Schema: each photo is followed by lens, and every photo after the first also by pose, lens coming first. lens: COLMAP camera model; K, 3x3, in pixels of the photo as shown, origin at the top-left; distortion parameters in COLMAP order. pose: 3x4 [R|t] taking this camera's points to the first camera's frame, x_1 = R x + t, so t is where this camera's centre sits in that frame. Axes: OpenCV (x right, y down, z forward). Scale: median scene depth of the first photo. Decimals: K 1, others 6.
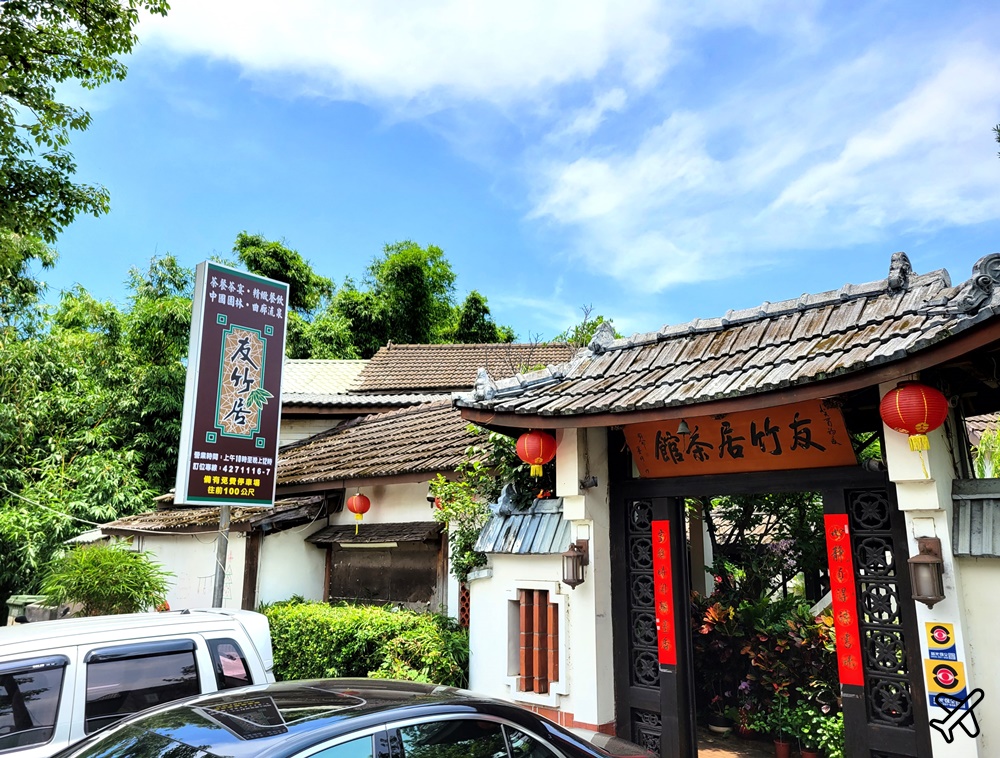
lens RADIAL K [[773.5, 0, 495.4], [0, 773.5, 376.5], [0, 0, 1]] dist [0.036195, 0.000083]
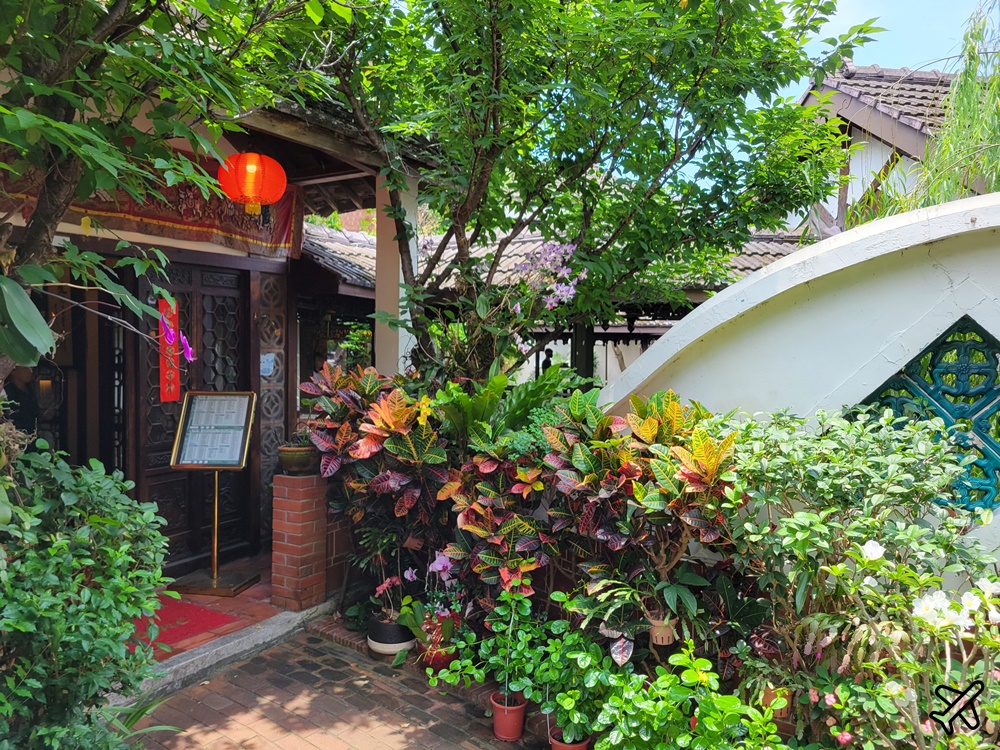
lens RADIAL K [[755.8, 0, 500.2], [0, 755.8, 373.4], [0, 0, 1]] dist [0.040422, -0.019701]
pose [[0.955218, -0.014418, 0.295550, 0.199632], [-0.062684, 0.966284, 0.249731, 0.159644], [-0.289186, -0.257074, 0.922109, 0.549628]]
